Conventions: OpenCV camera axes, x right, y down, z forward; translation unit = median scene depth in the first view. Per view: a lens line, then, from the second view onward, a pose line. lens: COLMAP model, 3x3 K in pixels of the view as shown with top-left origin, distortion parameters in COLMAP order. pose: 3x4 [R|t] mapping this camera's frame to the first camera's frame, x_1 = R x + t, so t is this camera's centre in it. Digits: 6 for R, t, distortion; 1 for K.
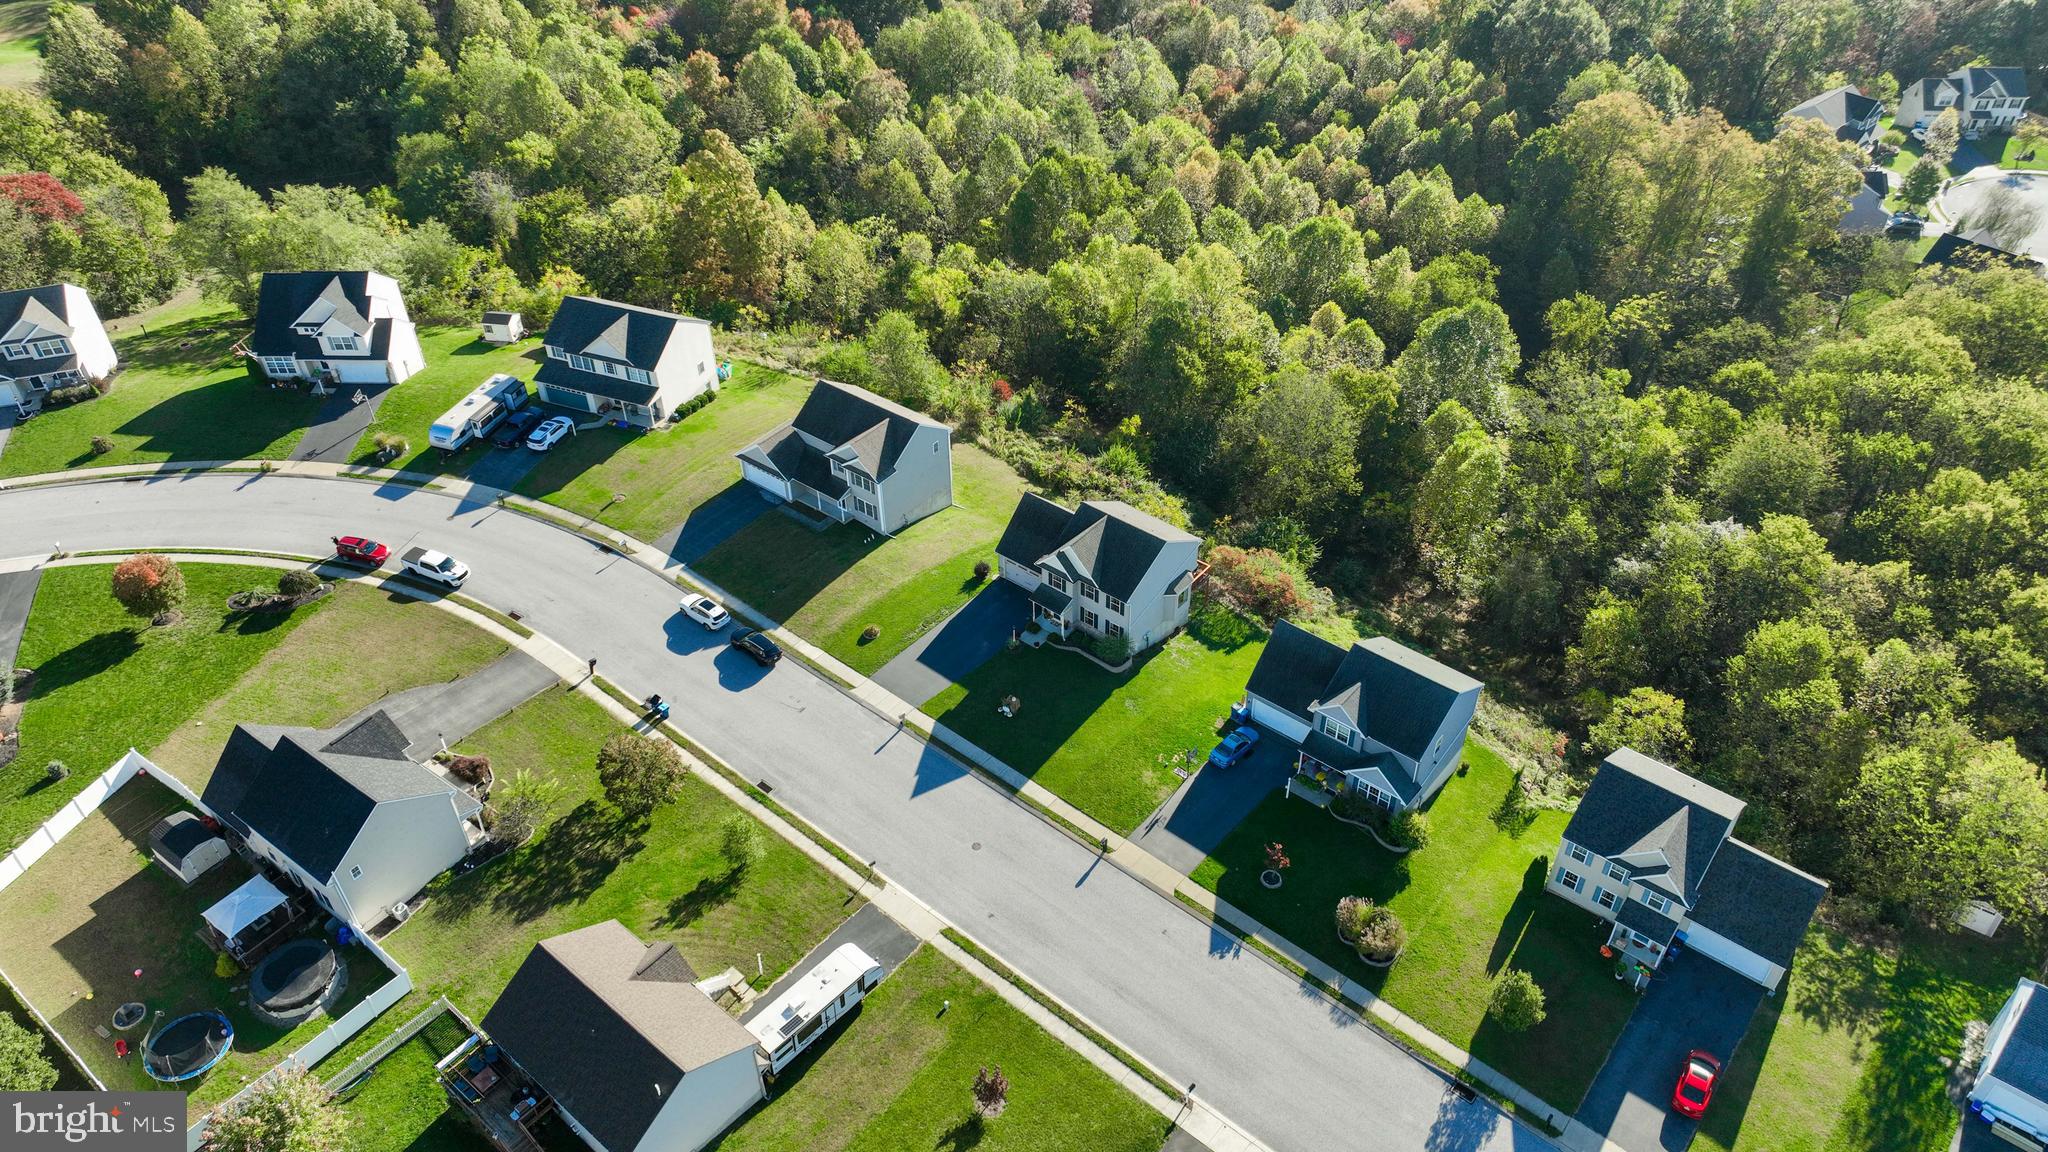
lens RADIAL K [[1438.5, 0, 1028.4], [0, 1438.5, 577.4], [0, 0, 1]] dist [0.003839, 0.008531]
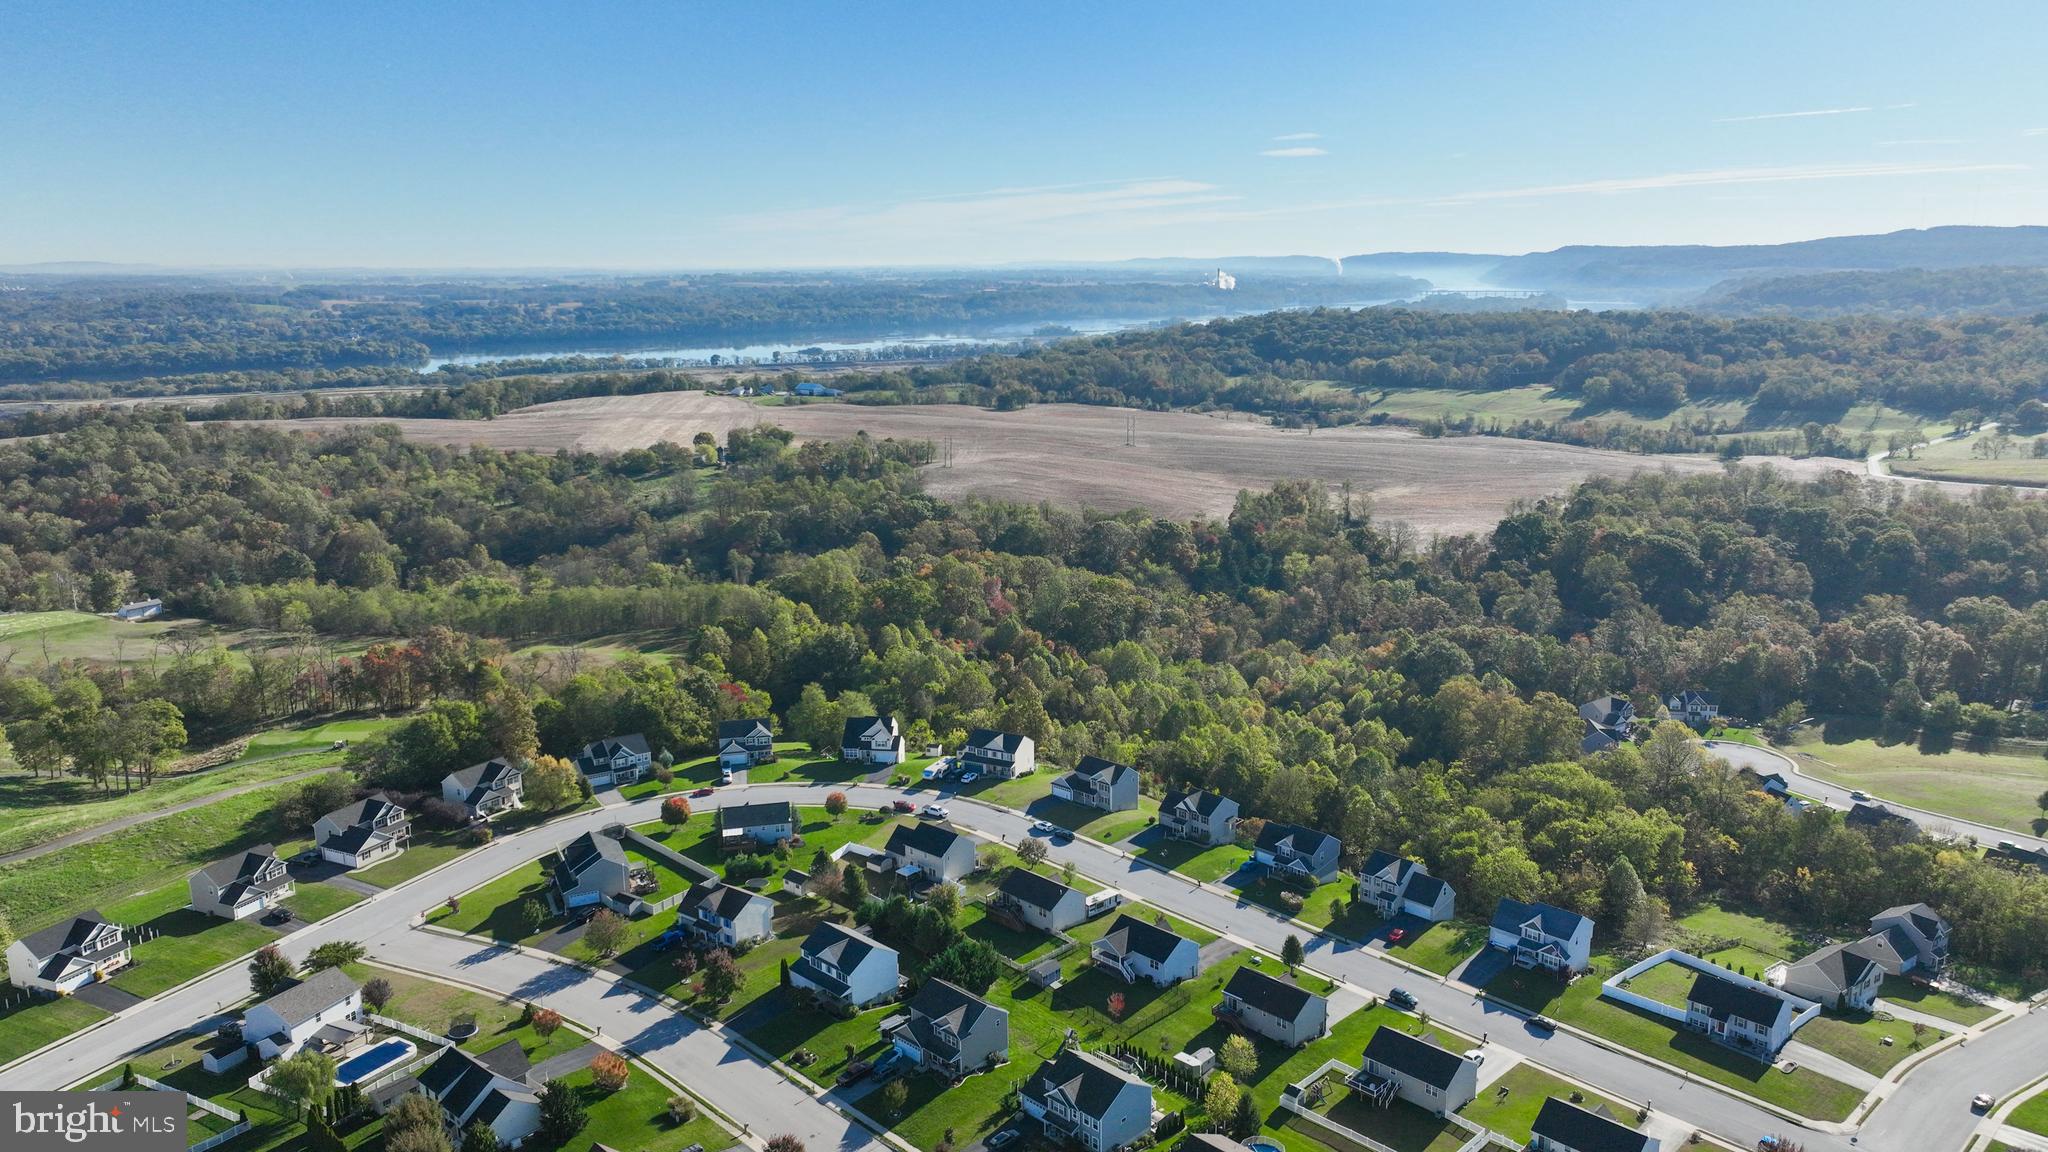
lens RADIAL K [[1438.5, 0, 1028.4], [0, 1438.5, 577.4], [0, 0, 1]] dist [0.003839, 0.008531]
pose [[0.995919, 0.023554, -0.087121, -0.033584], [-0.060486, 0.890647, -0.450654, 0.663437], [0.066980, 0.454085, 0.888437, -1.246420]]
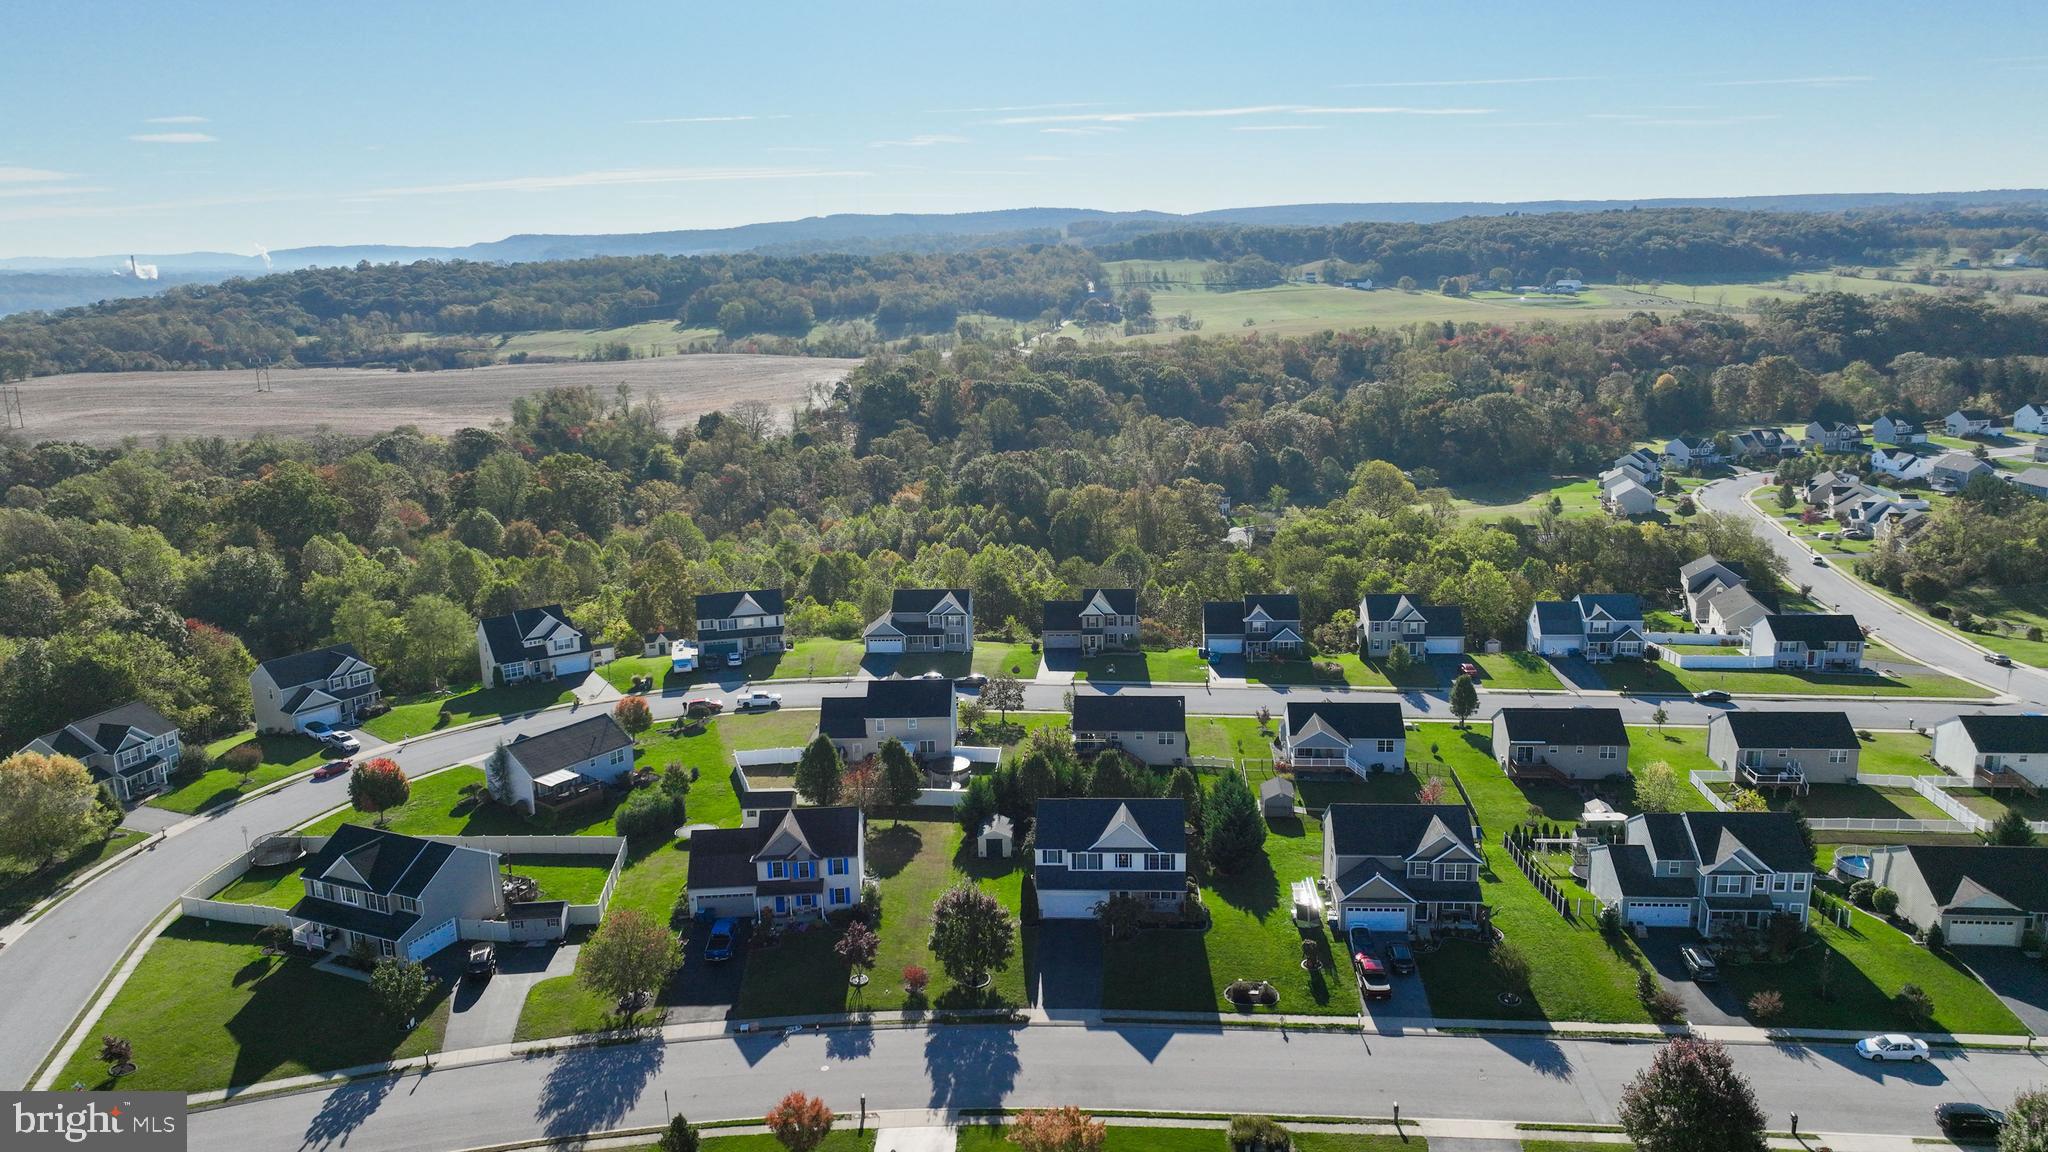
lens RADIAL K [[1438.5, 0, 1028.4], [0, 1438.5, 577.4], [0, 0, 1]] dist [0.003839, 0.008531]
pose [[0.821064, -0.136910, 0.554174, -0.915756], [0.373086, 0.863474, -0.339441, 0.472680], [-0.432042, 0.485457, 0.760047, -0.380385]]
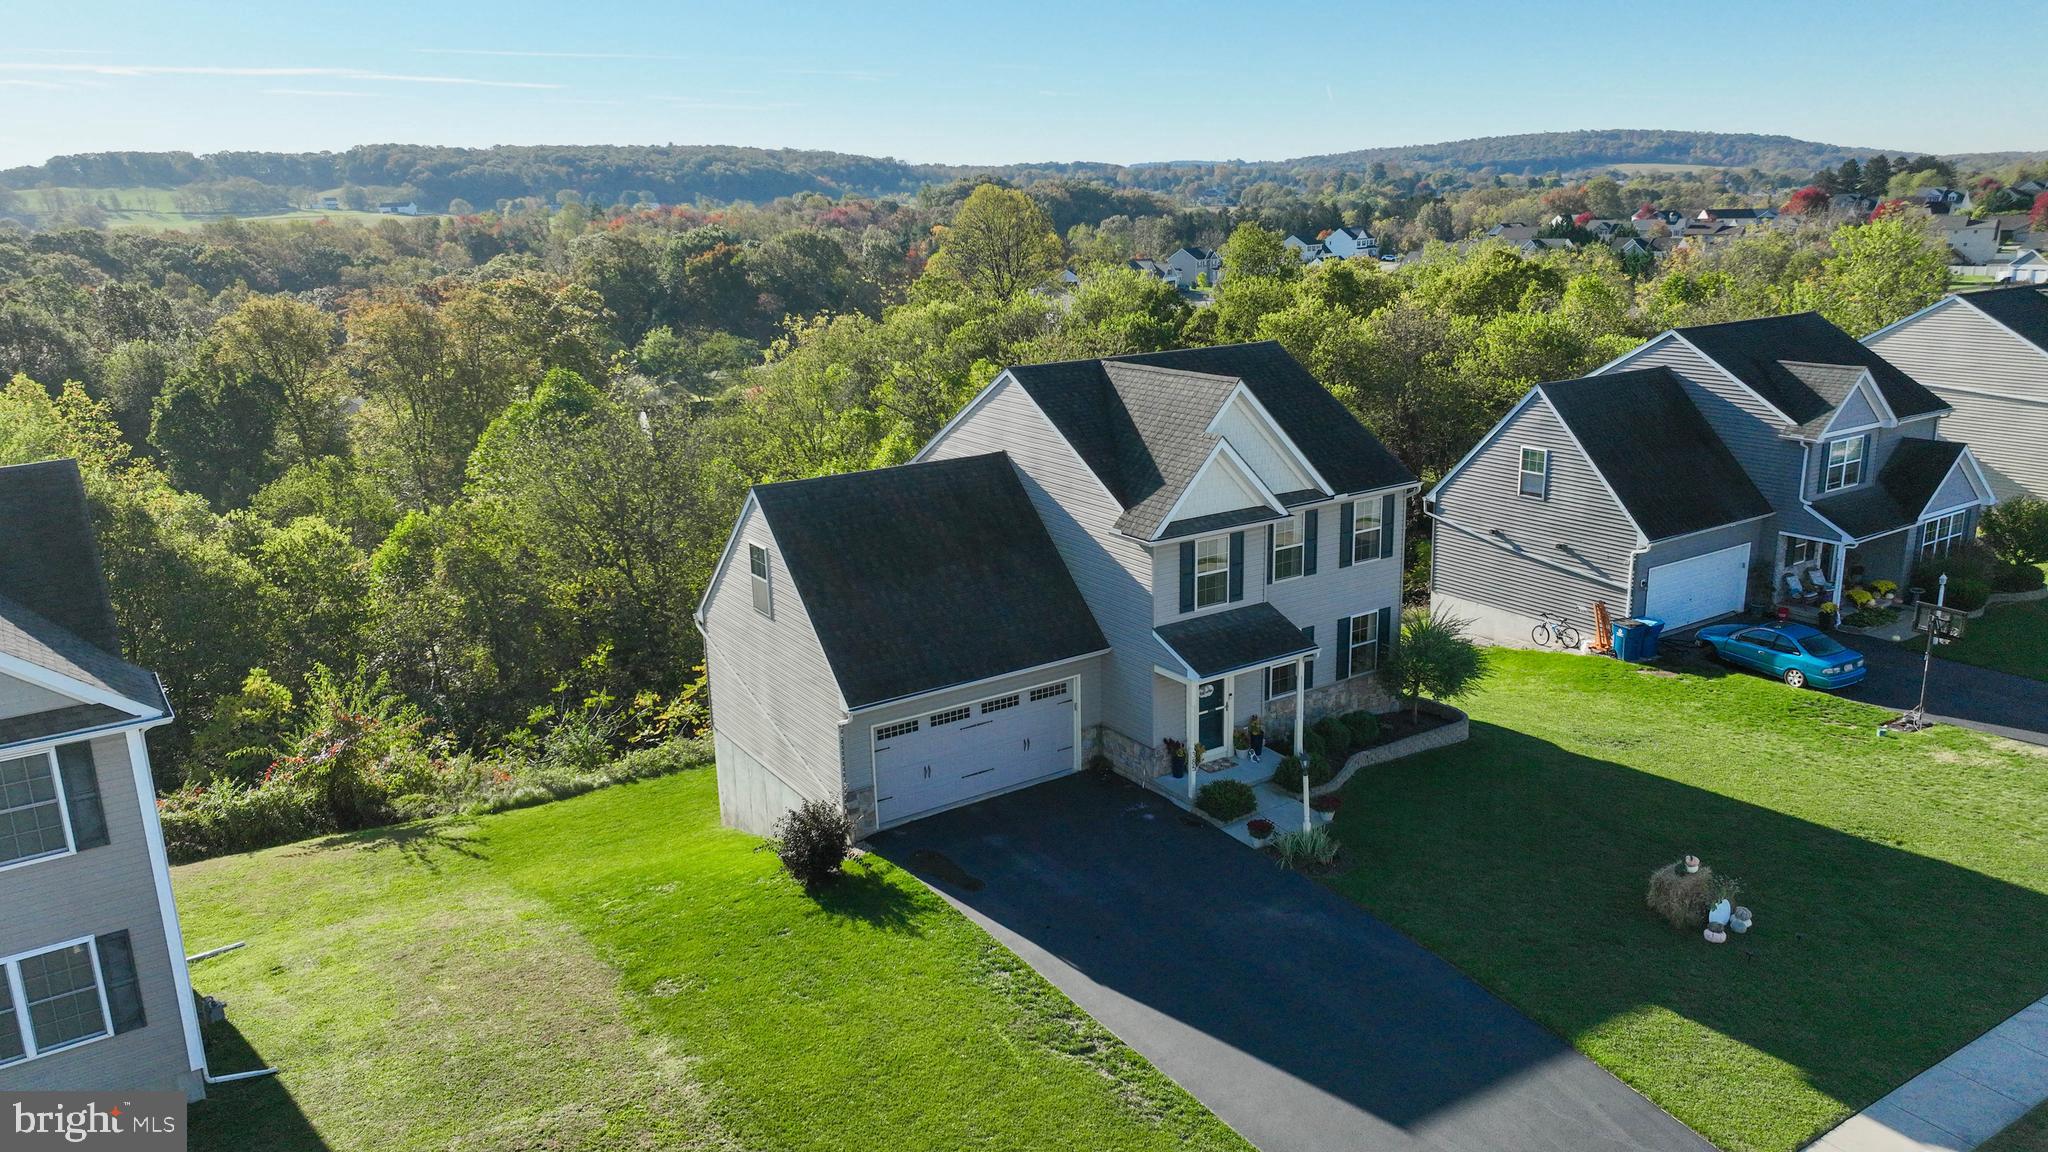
lens RADIAL K [[1438.5, 0, 1028.4], [0, 1438.5, 577.4], [0, 0, 1]] dist [0.003839, 0.008531]
pose [[0.293617, -0.241057, 0.925030, -0.193903], [0.625640, 0.780098, 0.004702, -0.015460], [-0.722747, 0.577355, 0.379865, 0.758674]]
